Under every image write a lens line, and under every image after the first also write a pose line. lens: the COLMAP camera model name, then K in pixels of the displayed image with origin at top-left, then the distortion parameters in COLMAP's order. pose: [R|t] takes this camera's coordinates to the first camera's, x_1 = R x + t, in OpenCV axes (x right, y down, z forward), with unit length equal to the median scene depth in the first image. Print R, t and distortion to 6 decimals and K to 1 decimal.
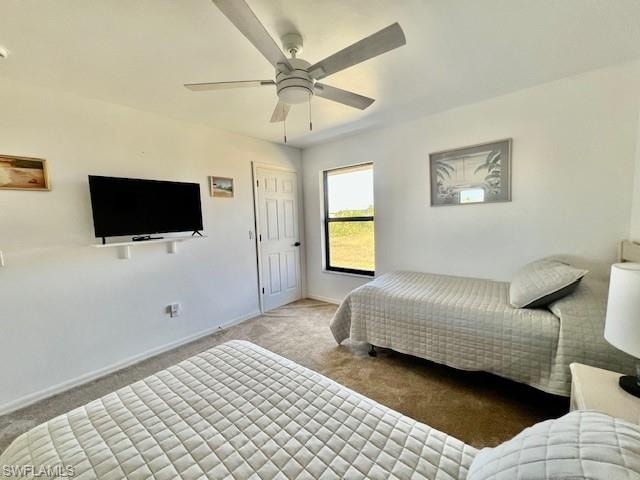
lens RADIAL K [[256.1, 0, 318.3], [0, 256.1, 238.3], [0, 0, 1]] dist [0.000824, -0.000001]
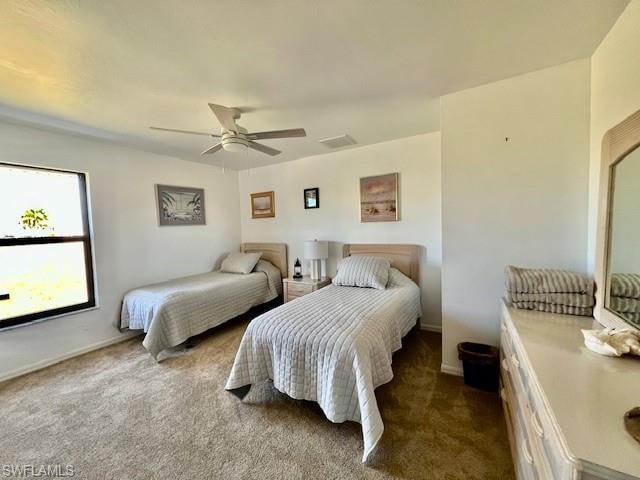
lens RADIAL K [[256.1, 0, 318.3], [0, 256.1, 238.3], [0, 0, 1]] dist [0.000824, -0.000001]
pose [[-0.153381, -0.012321, 0.988090, -0.997751], [0.106557, 0.993886, 0.028934, -0.025142], [-0.982405, 0.109726, -0.151130, 0.495880]]
